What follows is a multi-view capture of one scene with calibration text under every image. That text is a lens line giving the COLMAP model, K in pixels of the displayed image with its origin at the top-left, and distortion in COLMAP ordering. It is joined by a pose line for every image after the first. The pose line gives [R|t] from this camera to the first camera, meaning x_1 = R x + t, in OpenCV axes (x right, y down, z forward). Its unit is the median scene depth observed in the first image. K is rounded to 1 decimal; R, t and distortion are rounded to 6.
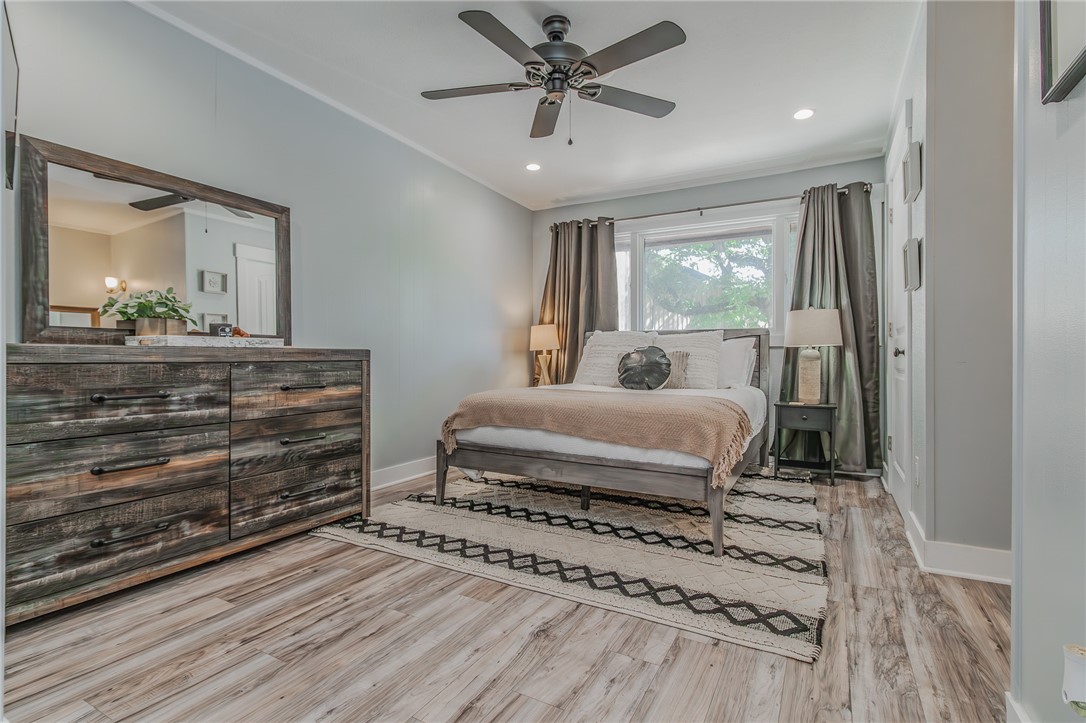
lens RADIAL K [[511.6, 0, 547.9], [0, 511.6, 338.4], [0, 0, 1]] dist [0.003071, 0.000405]
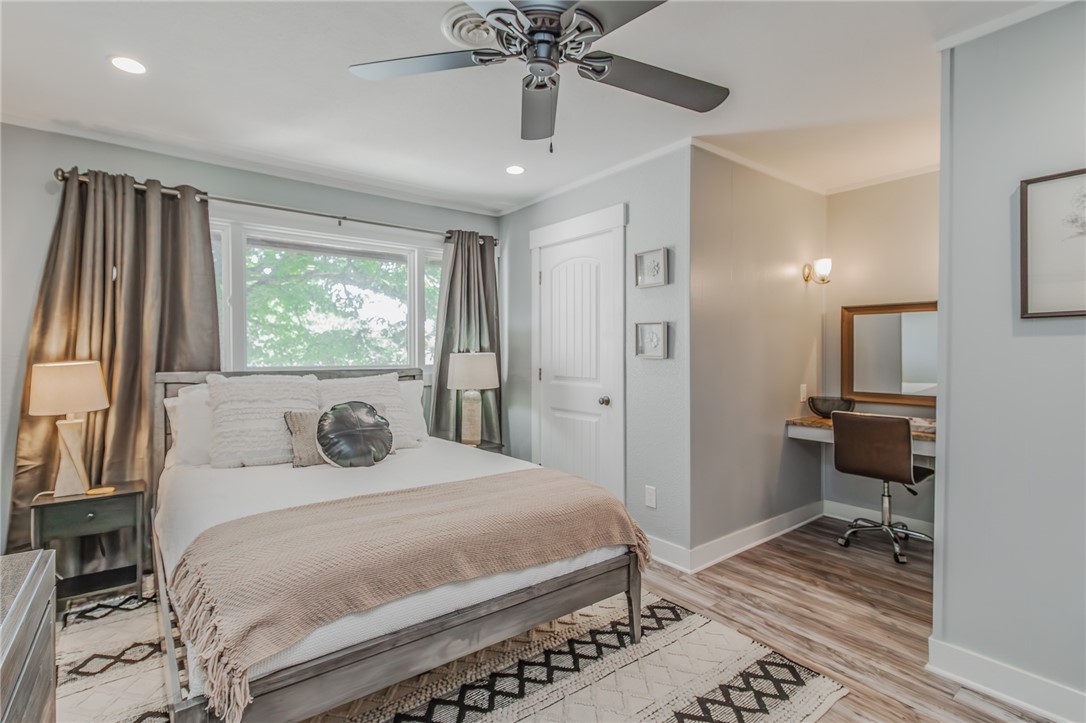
lens RADIAL K [[508.9, 0, 535.8], [0, 508.9, 347.7], [0, 0, 1]] dist [0.000400, -0.000142]
pose [[0.414081, 0.008982, 0.910196, -0.508496], [-0.031644, 0.999489, 0.004532, -0.104010], [-0.909690, -0.030679, 0.414154, 0.642921]]
